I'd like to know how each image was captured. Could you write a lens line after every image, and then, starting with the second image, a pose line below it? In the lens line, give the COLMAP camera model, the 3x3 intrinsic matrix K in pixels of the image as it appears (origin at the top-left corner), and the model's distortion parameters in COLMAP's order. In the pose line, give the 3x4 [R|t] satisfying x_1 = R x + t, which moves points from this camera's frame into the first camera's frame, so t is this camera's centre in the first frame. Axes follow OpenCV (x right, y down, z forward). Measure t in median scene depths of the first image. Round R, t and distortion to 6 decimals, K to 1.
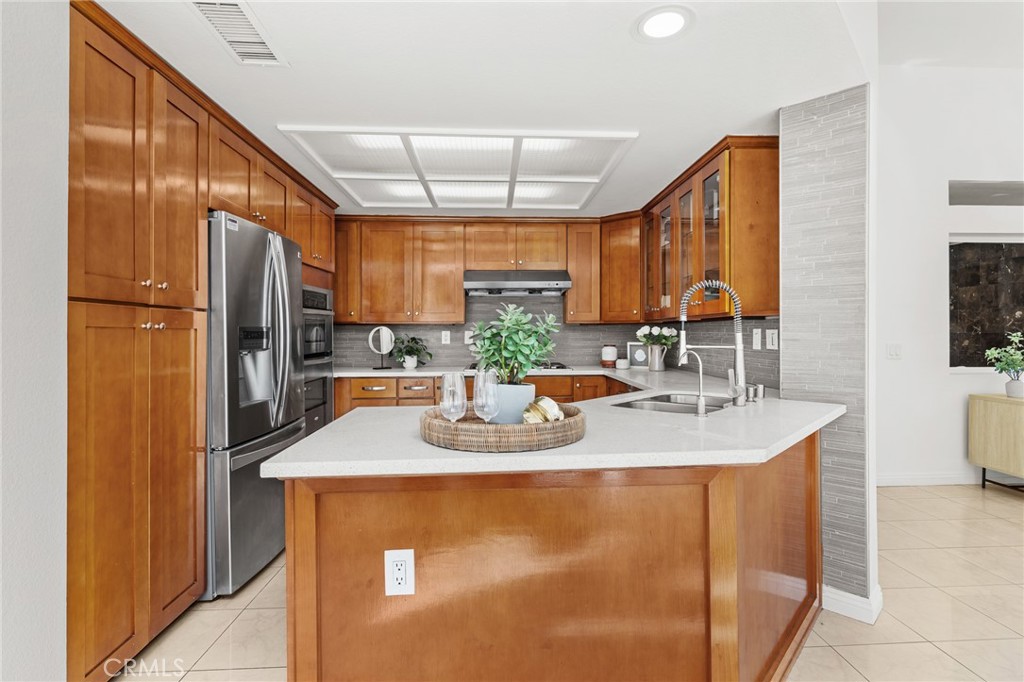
lens RADIAL K [[500.9, 0, 513.6], [0, 500.9, 333.9], [0, 0, 1]] dist [0.001994, 0.000044]
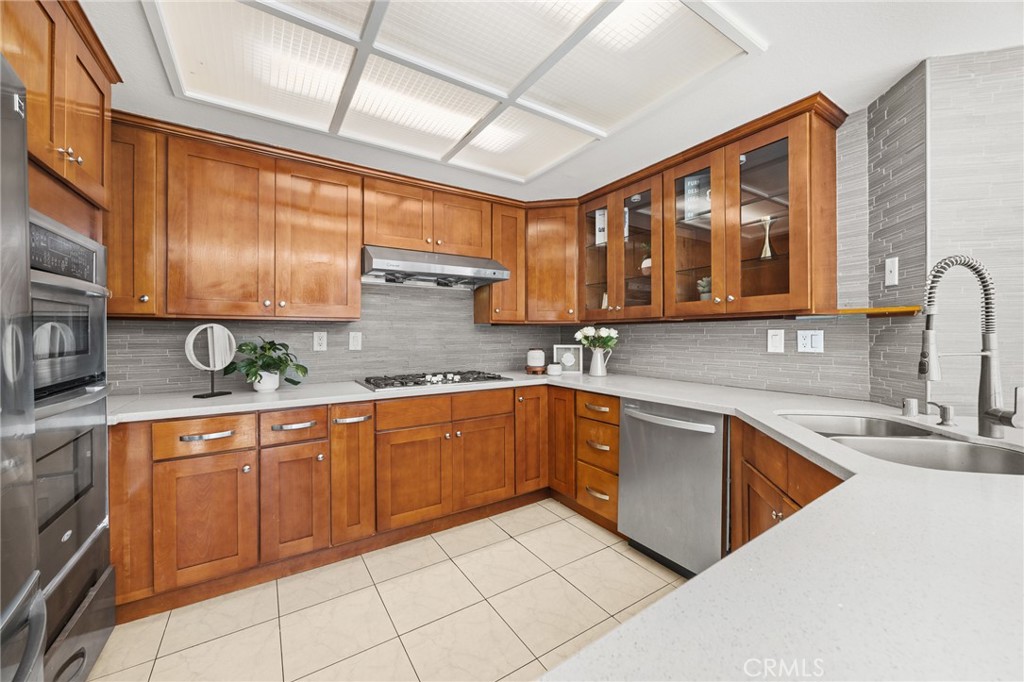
lens RADIAL K [[389.9, 0, 513.7], [0, 389.9, 335.4], [0, 0, 1]] dist [-0.007138, 0.000088]
pose [[0.856841, 0.000022, 0.515581, -0.196095], [0.001390, 0.999996, -0.002352, 0.000755], [-0.515579, 0.002732, 0.856838, 0.433633]]
